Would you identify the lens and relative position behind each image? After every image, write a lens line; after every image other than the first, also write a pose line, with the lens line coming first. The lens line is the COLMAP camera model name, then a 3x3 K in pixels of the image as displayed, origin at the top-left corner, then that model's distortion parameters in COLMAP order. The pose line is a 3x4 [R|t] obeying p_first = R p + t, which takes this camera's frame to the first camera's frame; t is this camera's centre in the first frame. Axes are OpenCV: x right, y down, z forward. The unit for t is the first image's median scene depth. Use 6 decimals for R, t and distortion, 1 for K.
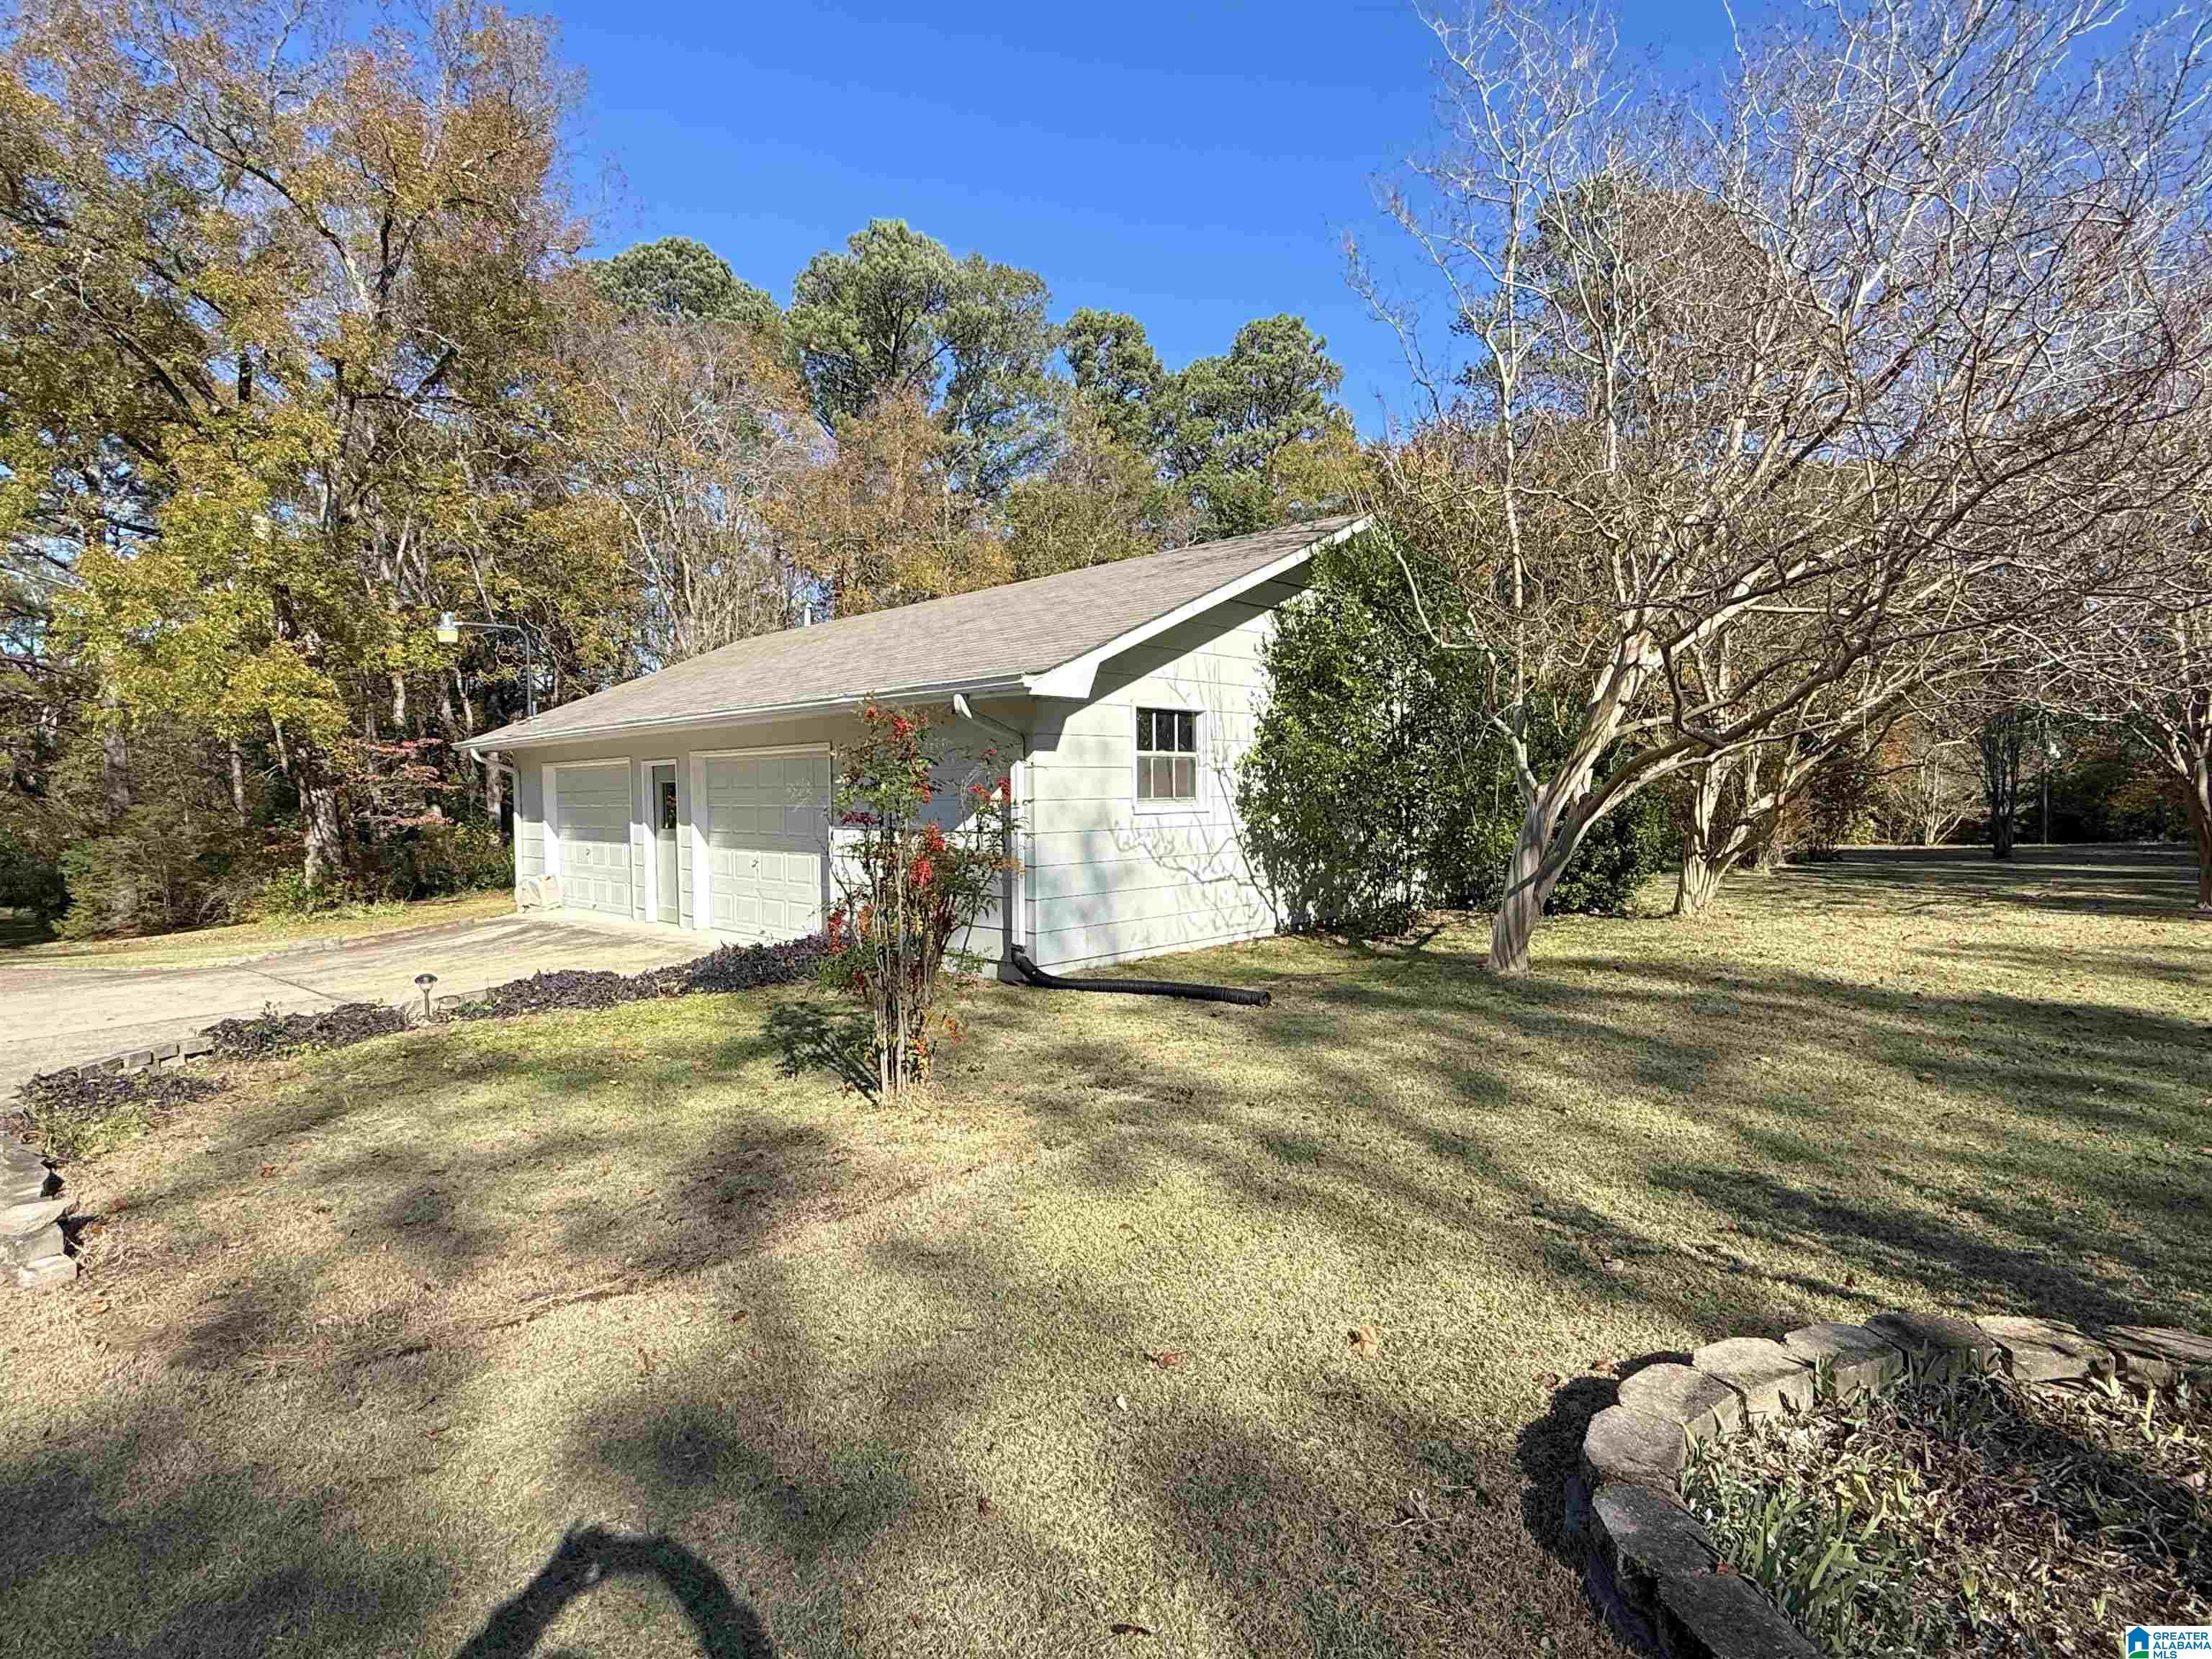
lens RADIAL K [[1083.7, 0, 1108.0], [0, 1083.7, 810.8], [0, 0, 1]] dist [-0.009612, -0.000541]
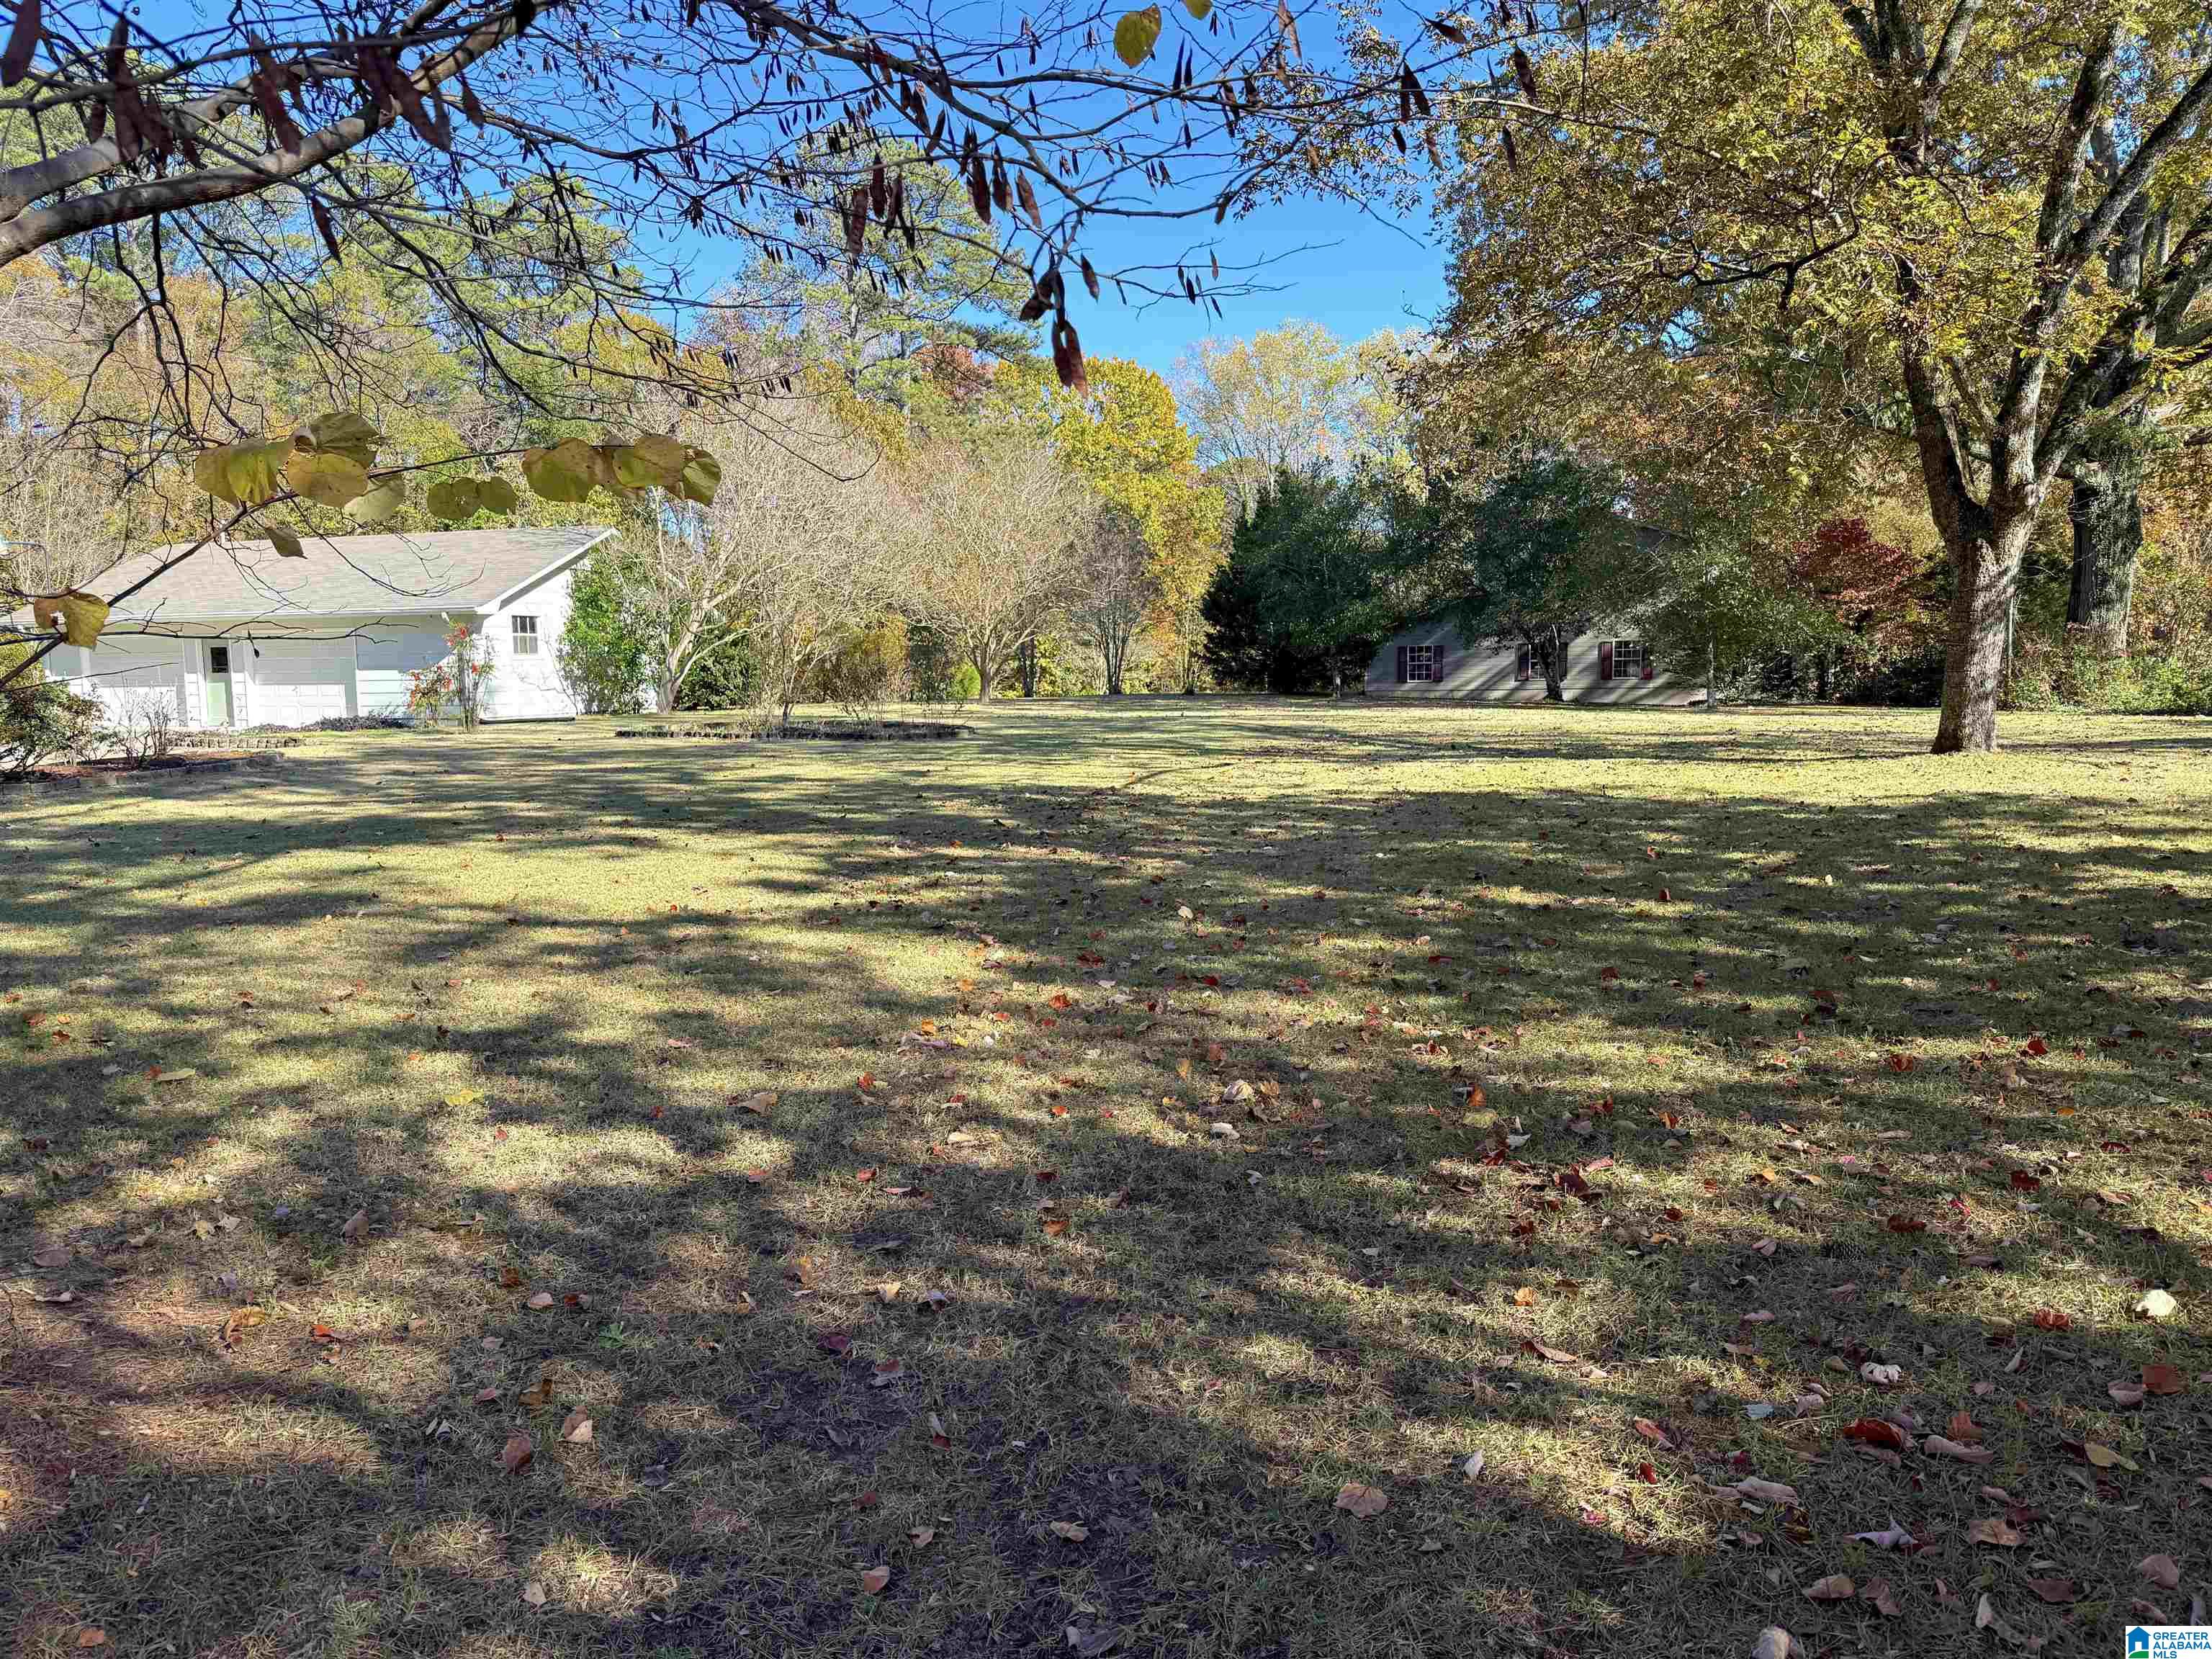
lens RADIAL K [[1571.6, 0, 1106.7], [0, 1571.6, 830.9], [0, 0, 1]] dist [0.093508, -0.104087]
pose [[0.893344, -0.046863, 0.446924, -0.366133], [0.009082, 0.996227, 0.086307, 0.082481], [-0.449282, -0.073043, 0.890399, -2.576941]]
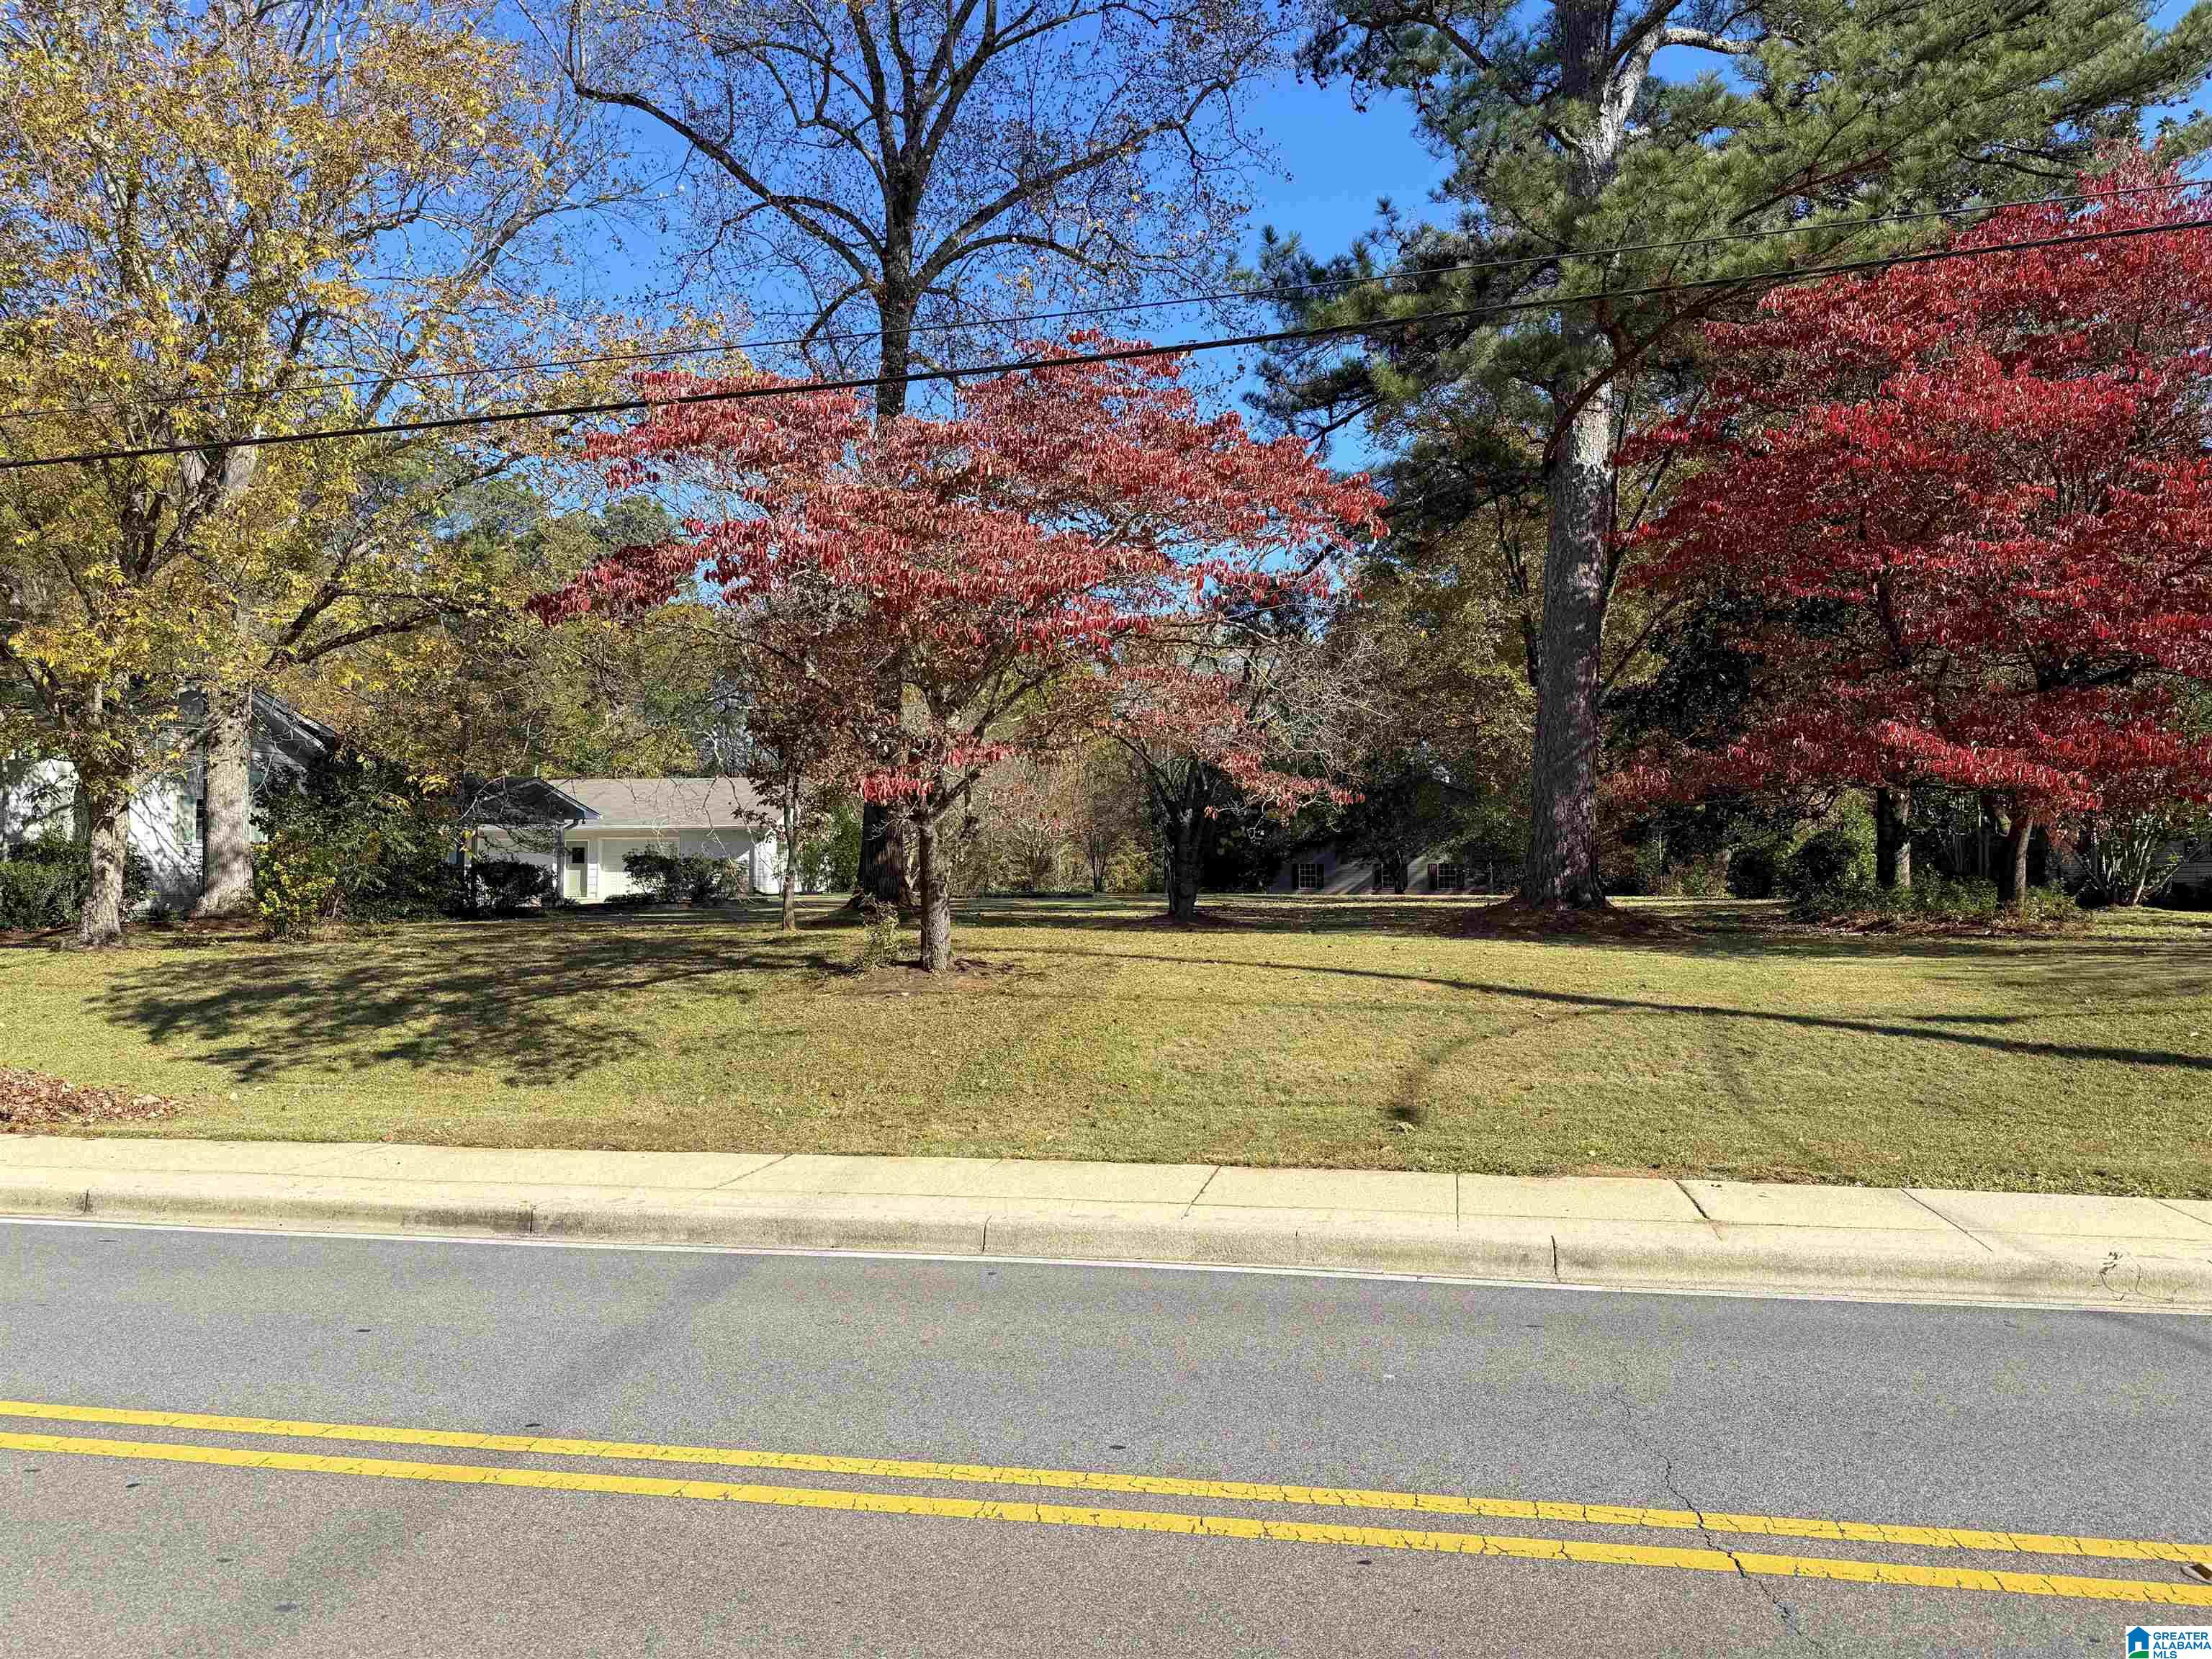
lens RADIAL K [[1571.6, 0, 1134.3], [0, 1571.6, 839.4], [0, 0, 1]] dist [0.093508, -0.104087]
pose [[0.839277, 0.031581, 0.542786, -1.837667], [-0.004184, 0.998657, -0.051635, 0.208354], [-0.543688, 0.041066, 0.838282, -4.182854]]
